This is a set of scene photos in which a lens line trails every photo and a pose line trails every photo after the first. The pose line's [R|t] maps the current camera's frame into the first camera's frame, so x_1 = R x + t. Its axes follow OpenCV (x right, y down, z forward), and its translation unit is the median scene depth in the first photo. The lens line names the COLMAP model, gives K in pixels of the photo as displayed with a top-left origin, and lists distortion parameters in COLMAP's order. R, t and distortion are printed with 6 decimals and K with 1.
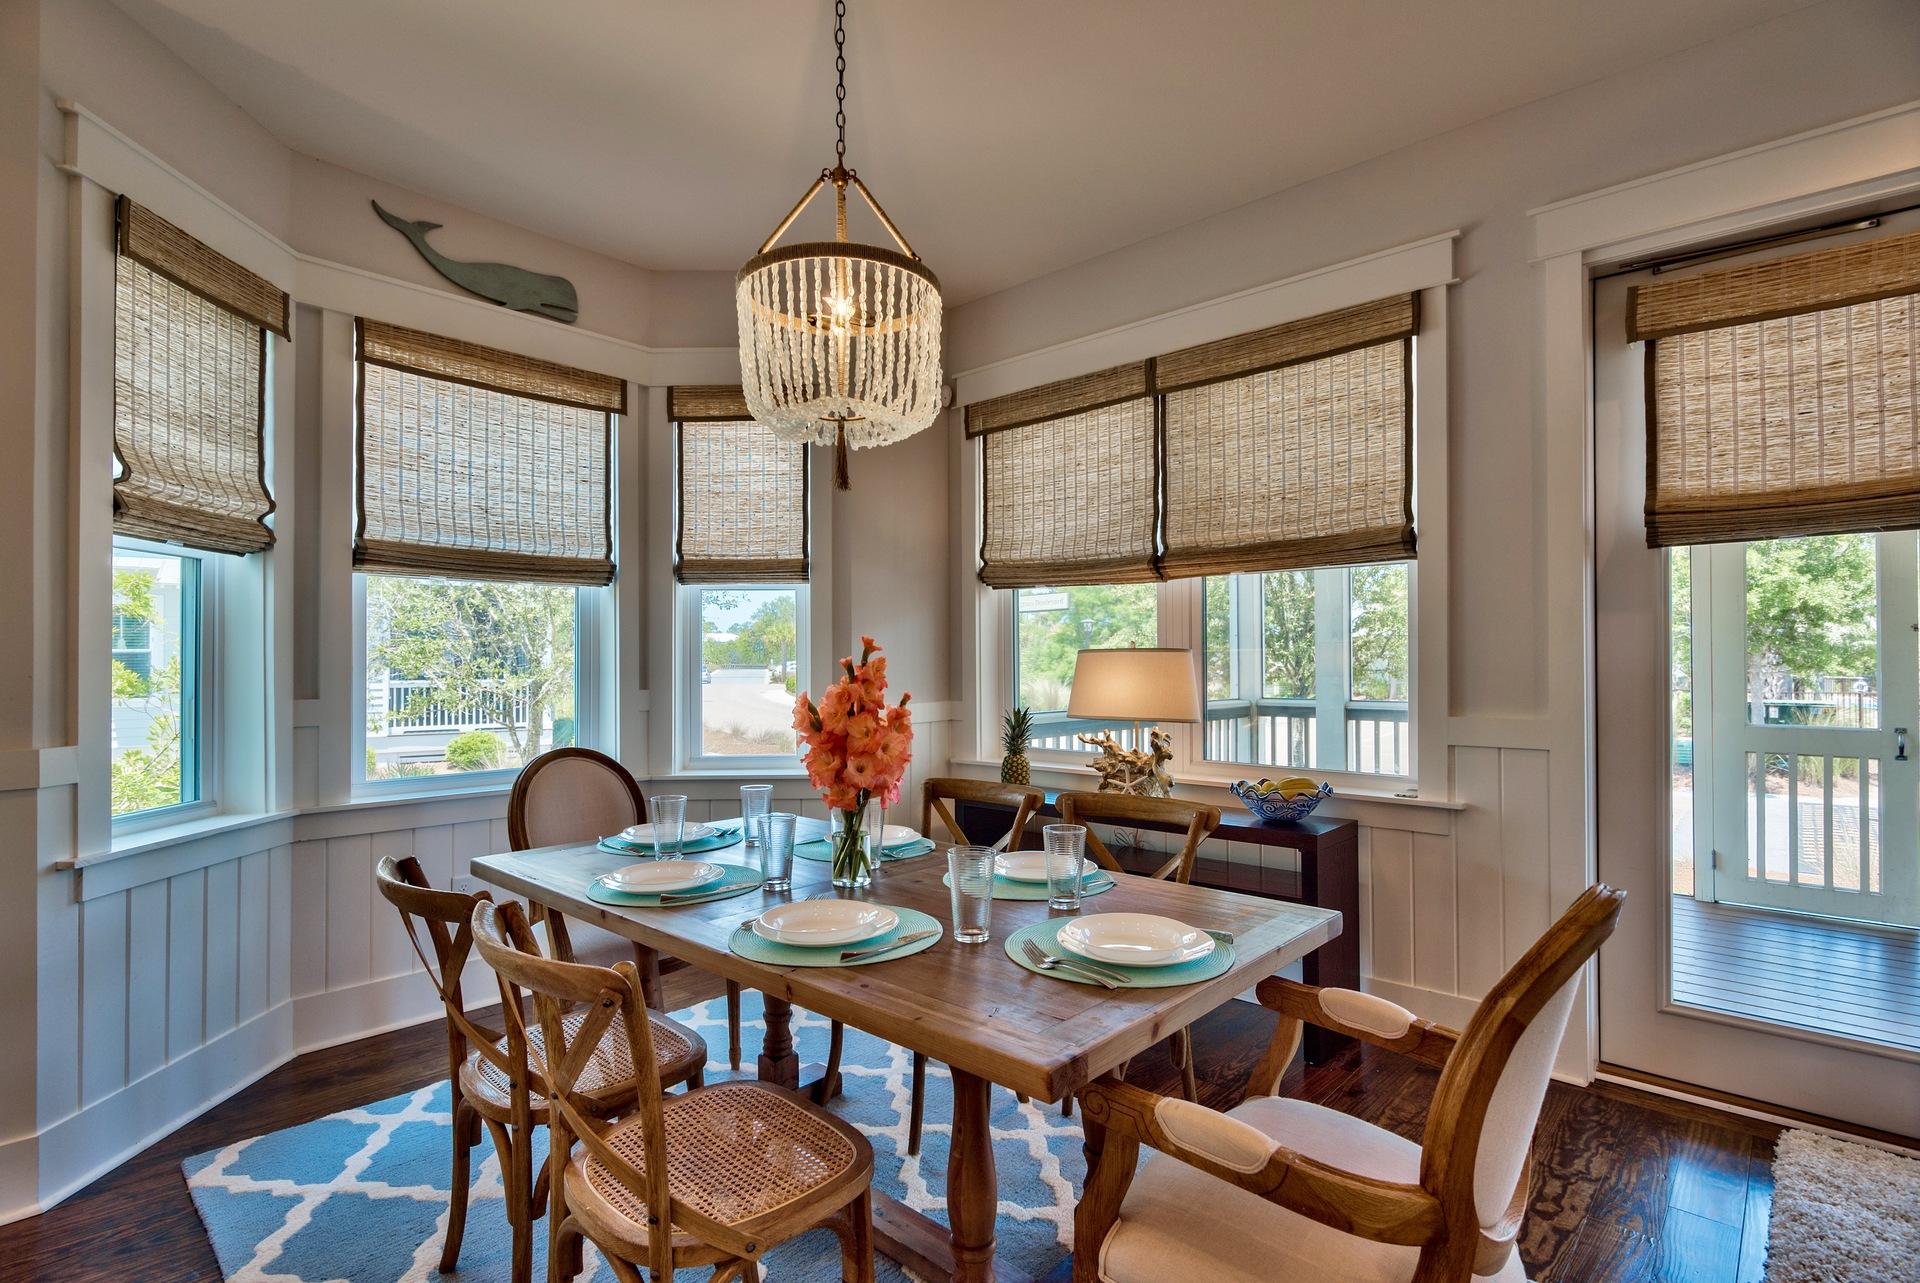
lens RADIAL K [[930.9, 0, 938.8], [0, 930.9, 642.5], [0, 0, 1]] dist [0.000712, 0.000265]
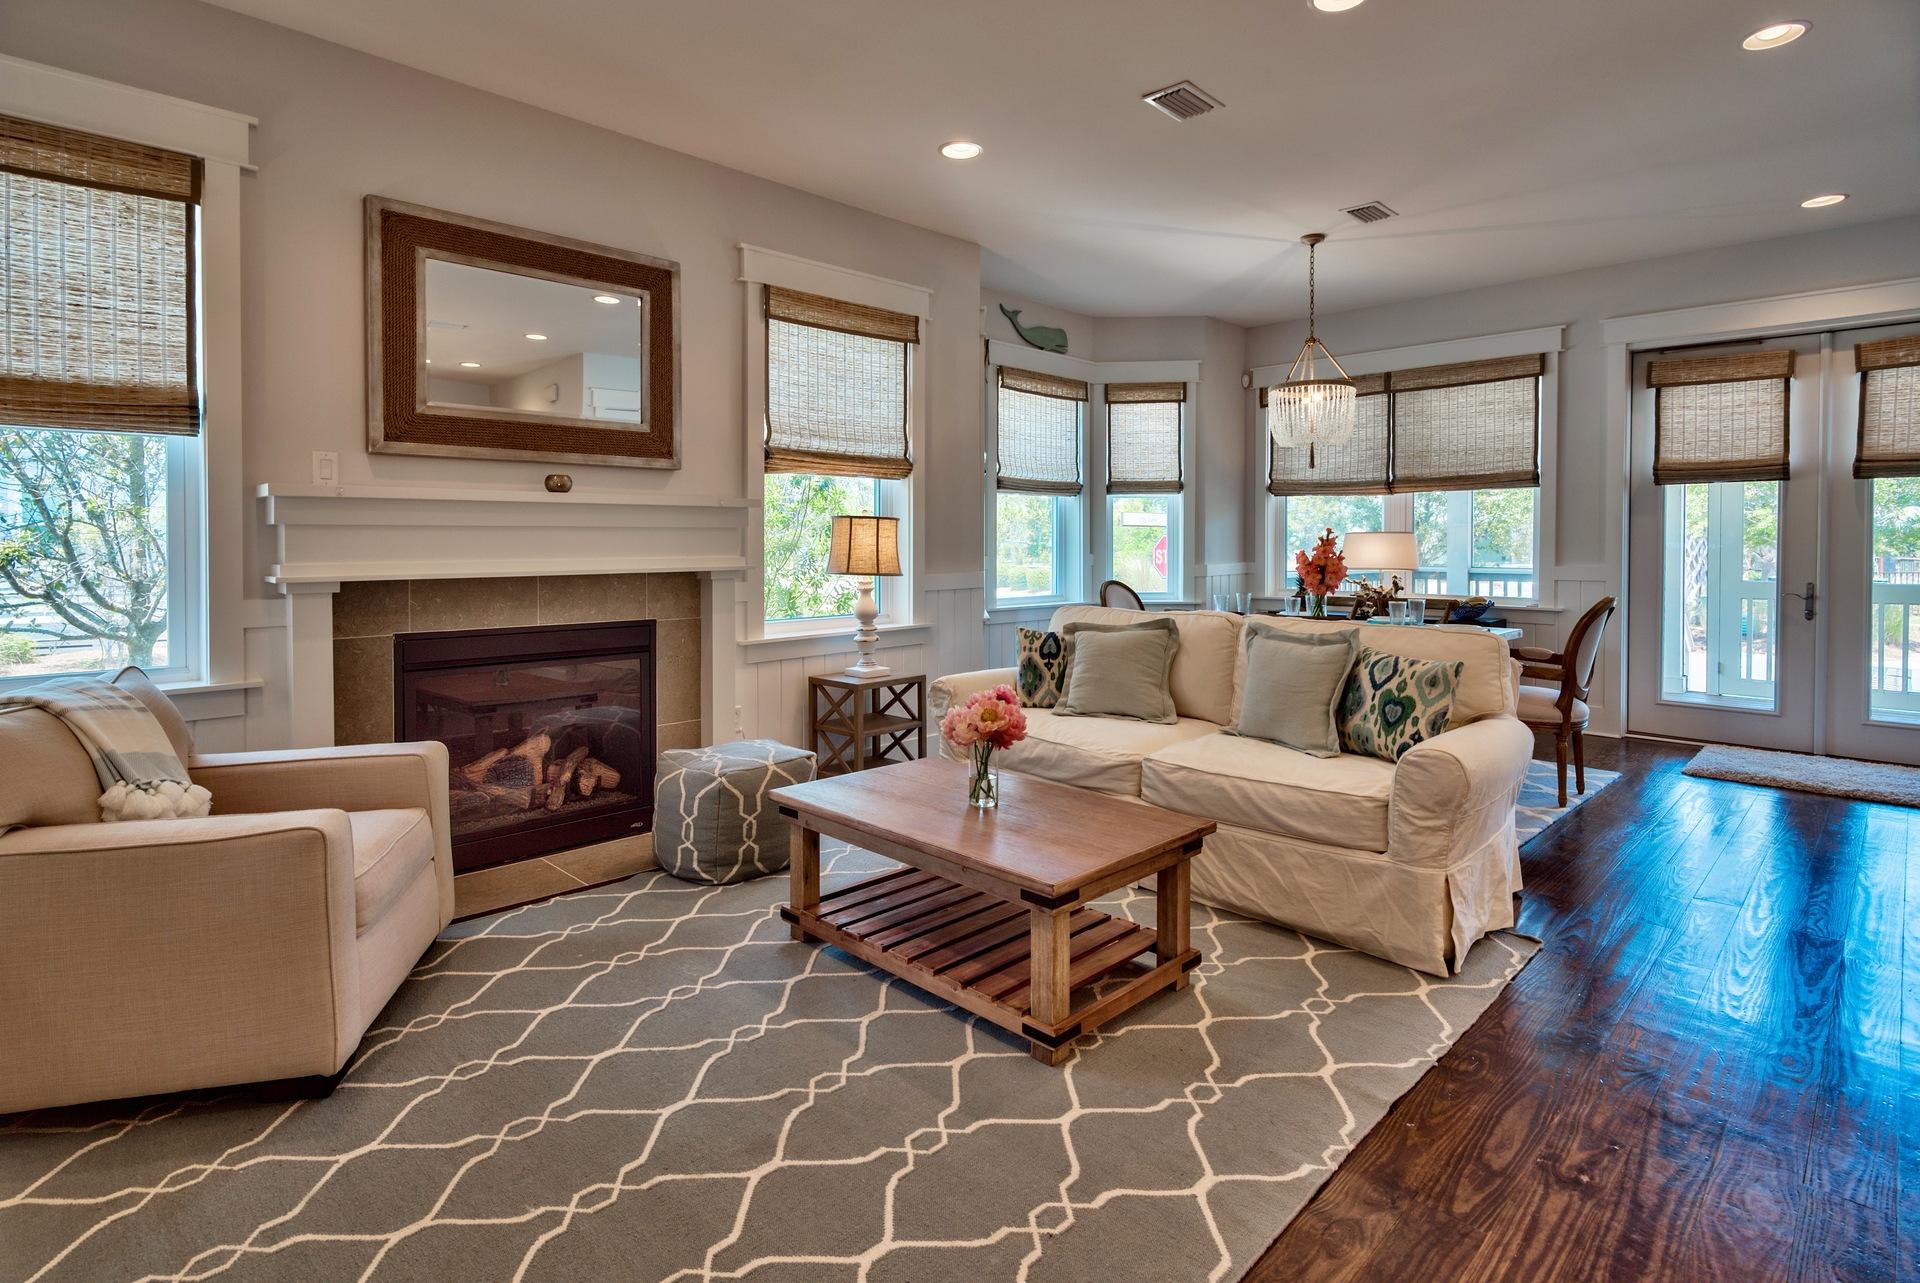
lens RADIAL K [[941.7, 0, 956.1], [0, 941.7, 546.9], [0, 0, 1]] dist [0.001667, 0.000825]
pose [[0.999243, 0.002728, -0.038816, -0.599537], [-0.001691, 0.999641, 0.026743, -0.013027], [0.038875, -0.026657, 0.998888, -0.973707]]
